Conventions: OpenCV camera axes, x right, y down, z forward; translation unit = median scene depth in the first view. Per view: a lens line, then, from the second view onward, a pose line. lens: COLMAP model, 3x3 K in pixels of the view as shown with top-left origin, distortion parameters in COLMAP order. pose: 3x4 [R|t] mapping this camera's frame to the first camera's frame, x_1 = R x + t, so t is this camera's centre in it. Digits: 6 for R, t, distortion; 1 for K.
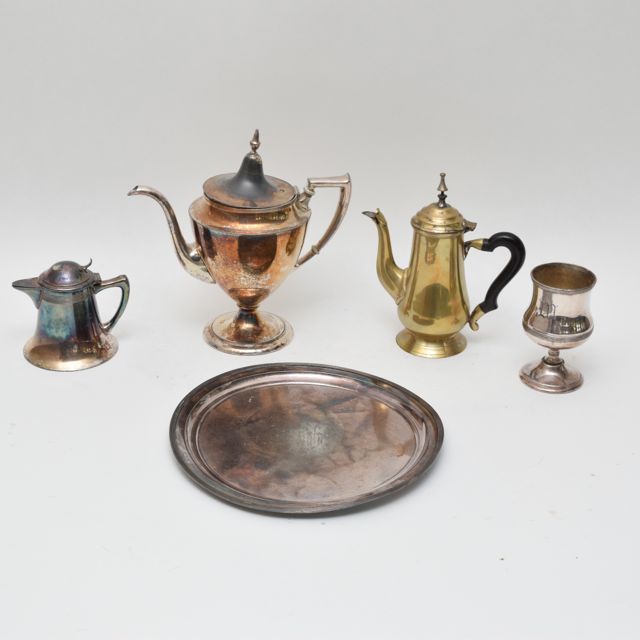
lens RADIAL K [[1364.6, 0, 319.2], [0, 1364.6, 316.2], [0, 0, 1]] dist [0.052142, 0.000000]
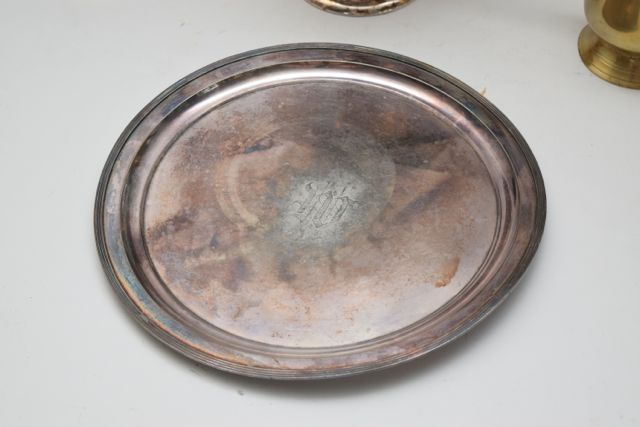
lens RADIAL K [[1304.1, 0, 319.3], [0, 1304.1, 213.7], [0, 0, 1]] dist [-0.180123, 0.000000]
pose [[0.916864, 0.265447, -0.298158, 0.152658], [-0.147139, 0.919018, 0.365728, -0.111215], [0.371094, -0.291452, 0.881672, 0.440499]]
